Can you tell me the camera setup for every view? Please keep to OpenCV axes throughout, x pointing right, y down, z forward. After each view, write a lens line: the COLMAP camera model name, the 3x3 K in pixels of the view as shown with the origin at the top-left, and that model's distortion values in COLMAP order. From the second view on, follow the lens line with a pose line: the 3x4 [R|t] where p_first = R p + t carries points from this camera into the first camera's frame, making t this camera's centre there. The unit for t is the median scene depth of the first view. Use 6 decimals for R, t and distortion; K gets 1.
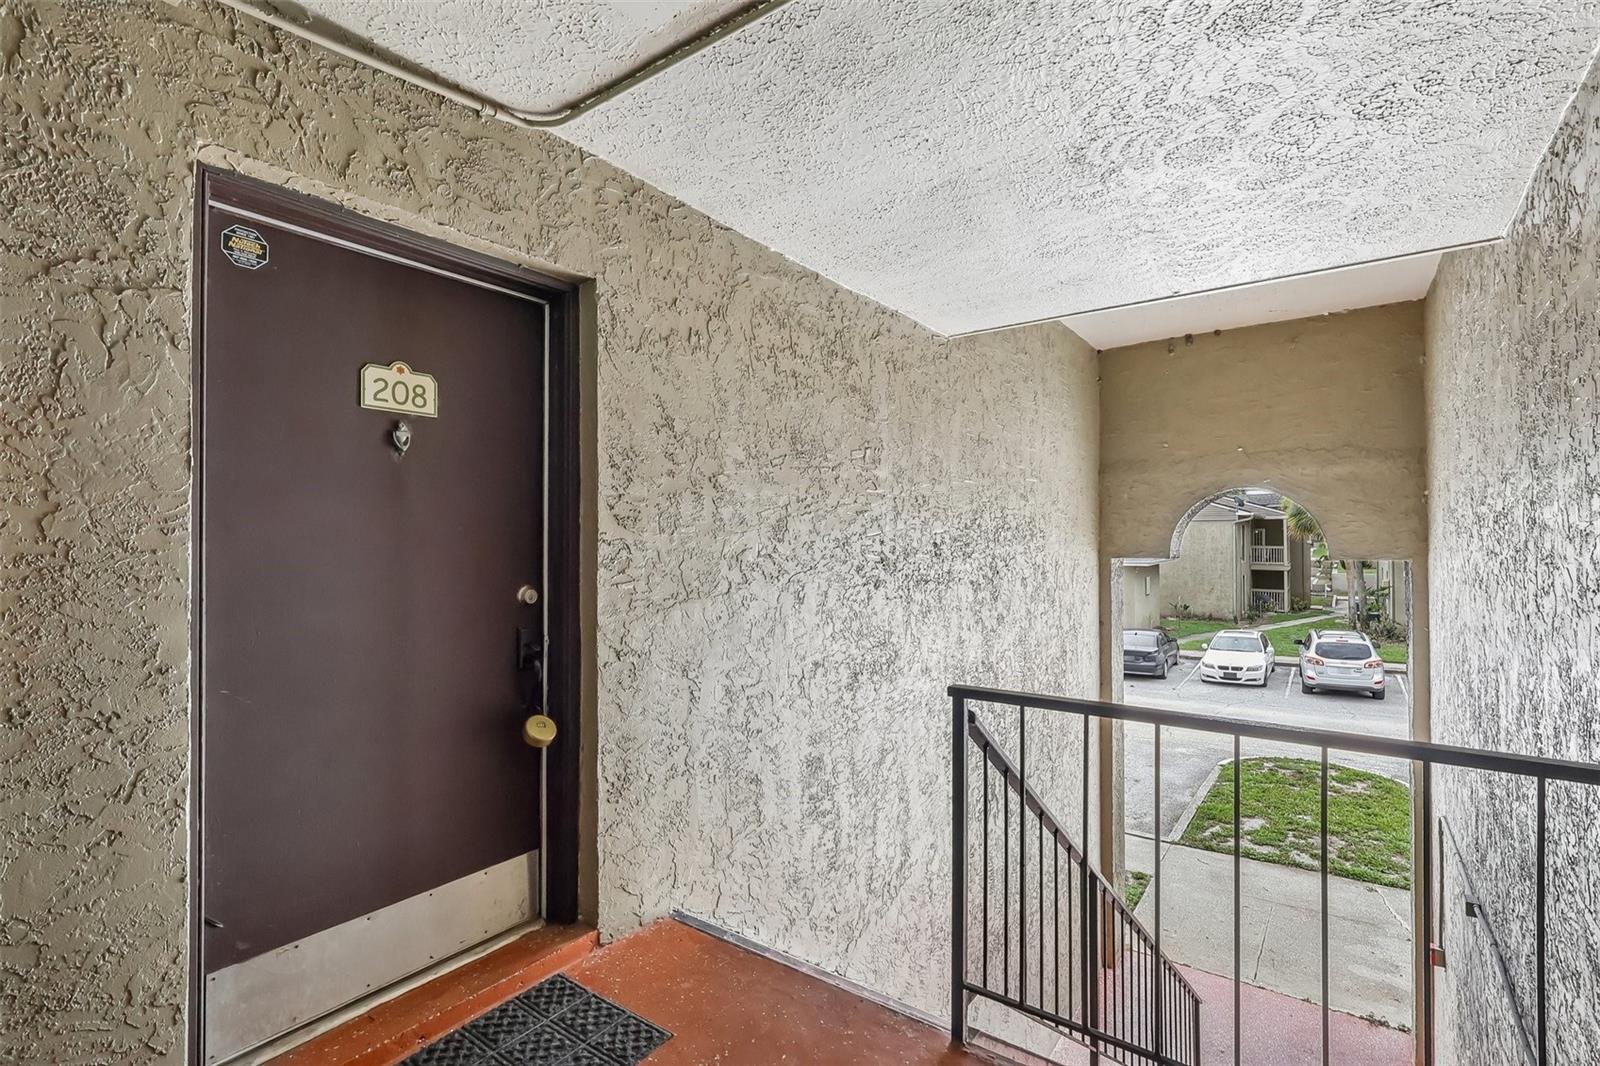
lens RADIAL K [[730.7, 0, 802.0], [0, 730.7, 544.0], [0, 0, 1]] dist [-0.003625, 0.000617]
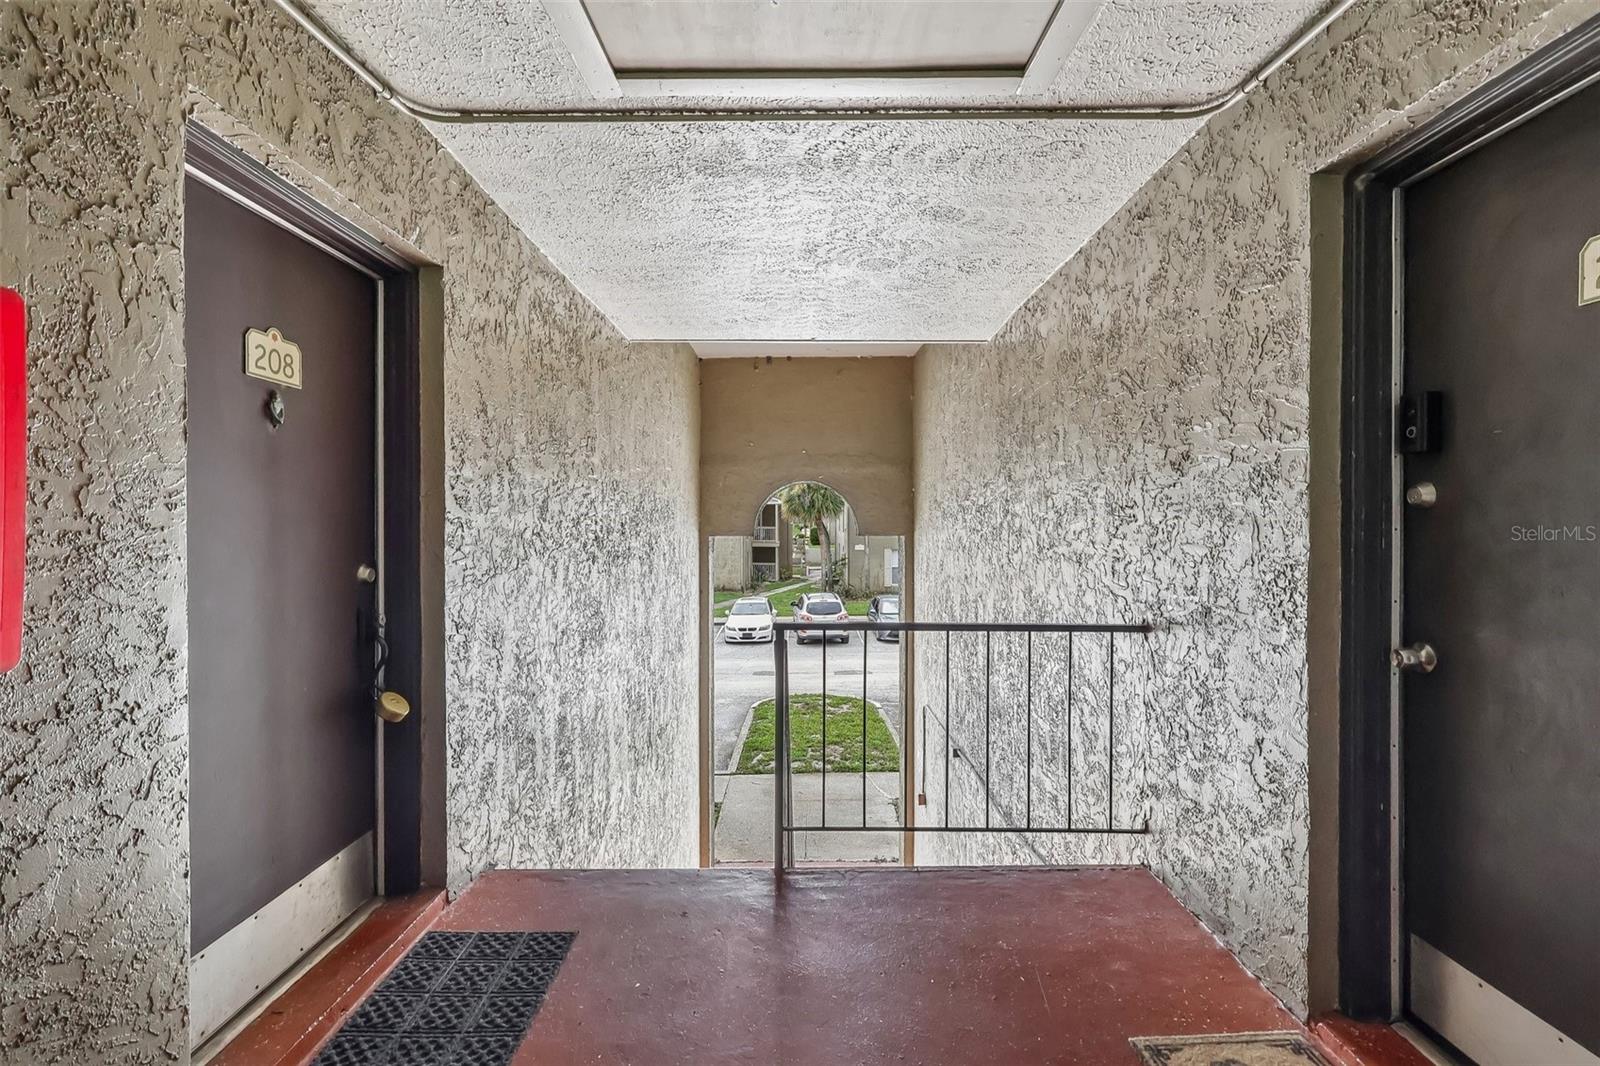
lens RADIAL K [[730.7, 0, 802.0], [0, 730.7, 544.0], [0, 0, 1]] dist [-0.003625, 0.000617]
pose [[0.808341, -0.014126, 0.588546, -0.469563], [-0.001232, 0.999669, 0.025685, 0.003143], [-0.588714, -0.021487, 0.808056, -0.141485]]
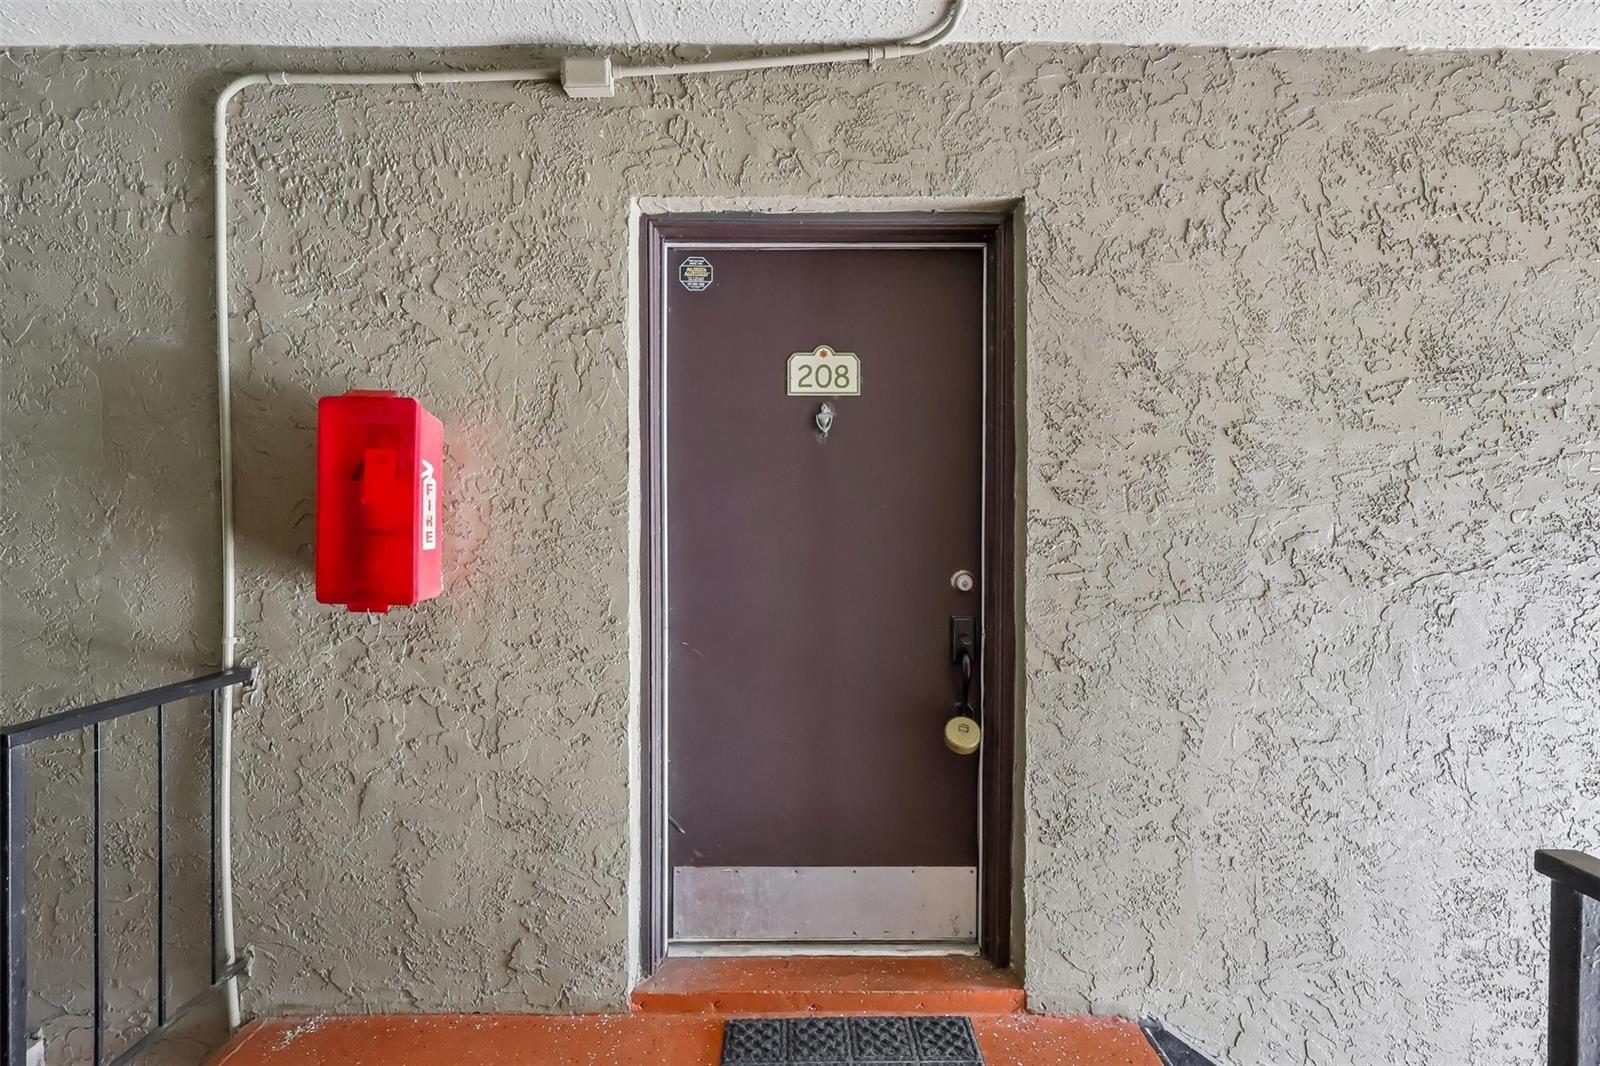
lens RADIAL K [[739.2, 0, 807.1], [0, 739.2, 537.6], [0, 0, 1]] dist [-0.001341, 0.000127]
pose [[0.595959, 0.018911, -0.802792, 0.231628], [-0.003024, 0.999768, 0.021306, -0.001641], [0.803009, -0.010269, 0.595879, 0.302687]]
